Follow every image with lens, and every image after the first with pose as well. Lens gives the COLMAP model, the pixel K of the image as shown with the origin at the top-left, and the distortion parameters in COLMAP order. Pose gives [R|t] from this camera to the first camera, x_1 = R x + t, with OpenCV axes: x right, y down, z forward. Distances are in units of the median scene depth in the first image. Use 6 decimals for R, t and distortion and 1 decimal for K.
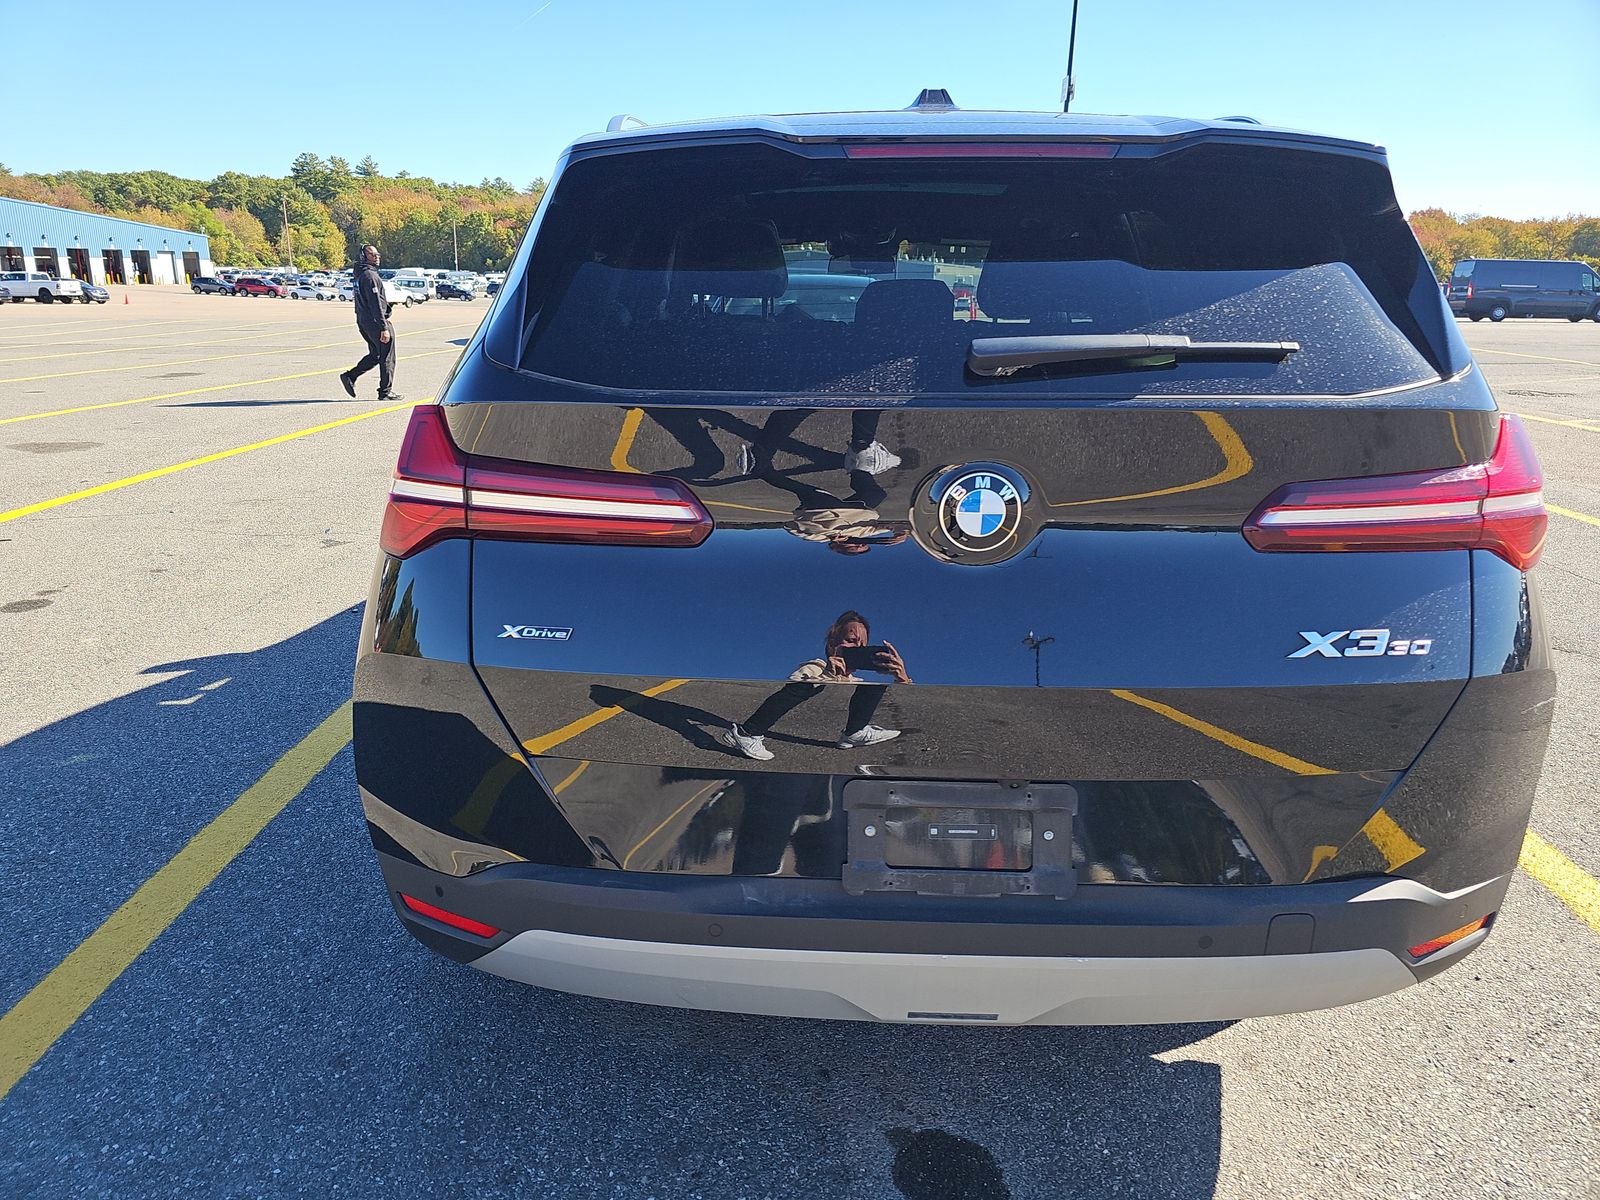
lens RADIAL K [[1061.2, 0, 799.1], [0, 1061.2, 603.0], [0, 0, 1]] dist [0.040110, -0.034451]
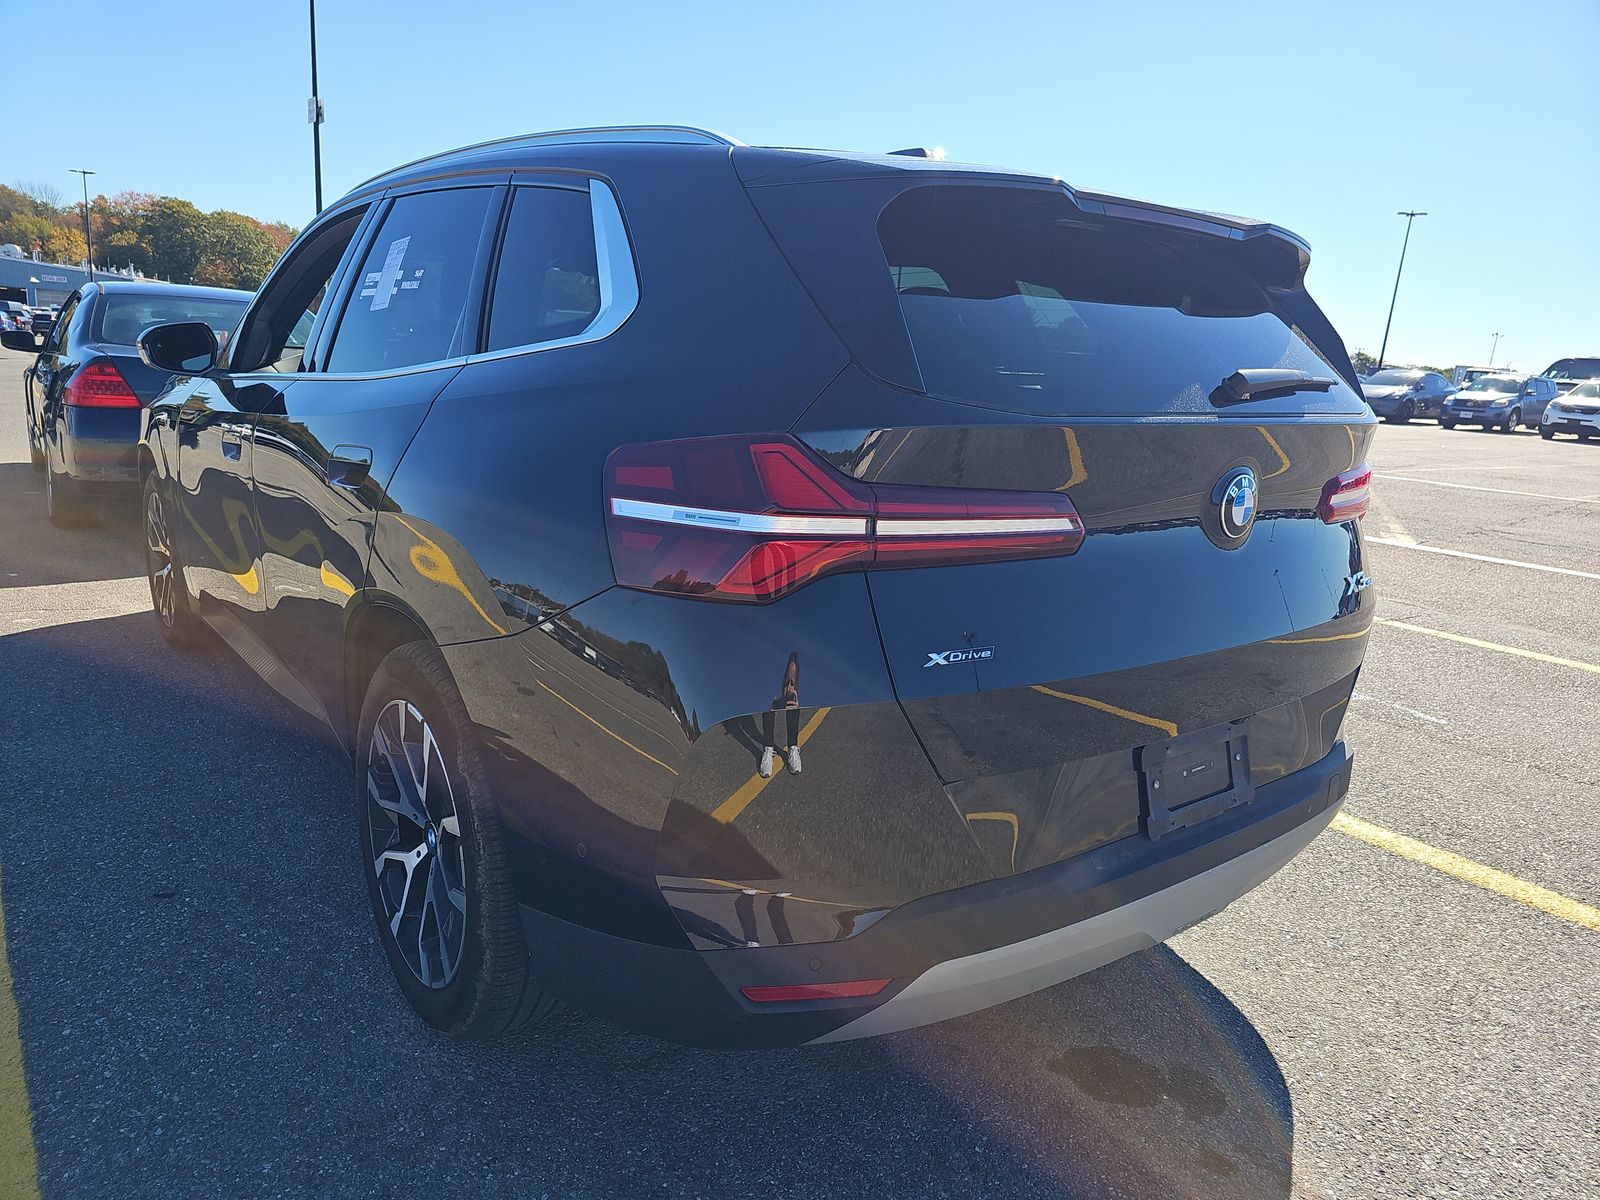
lens RADIAL K [[1061.2, 0, 807.7], [0, 1061.2, 598.1], [0, 0, 1]] dist [0.040110, -0.034451]
pose [[0.793269, -0.112097, 0.598464, -0.942465], [0.132964, 0.991076, 0.009390, -0.054051], [-0.594176, 0.072125, 0.801095, 0.281240]]
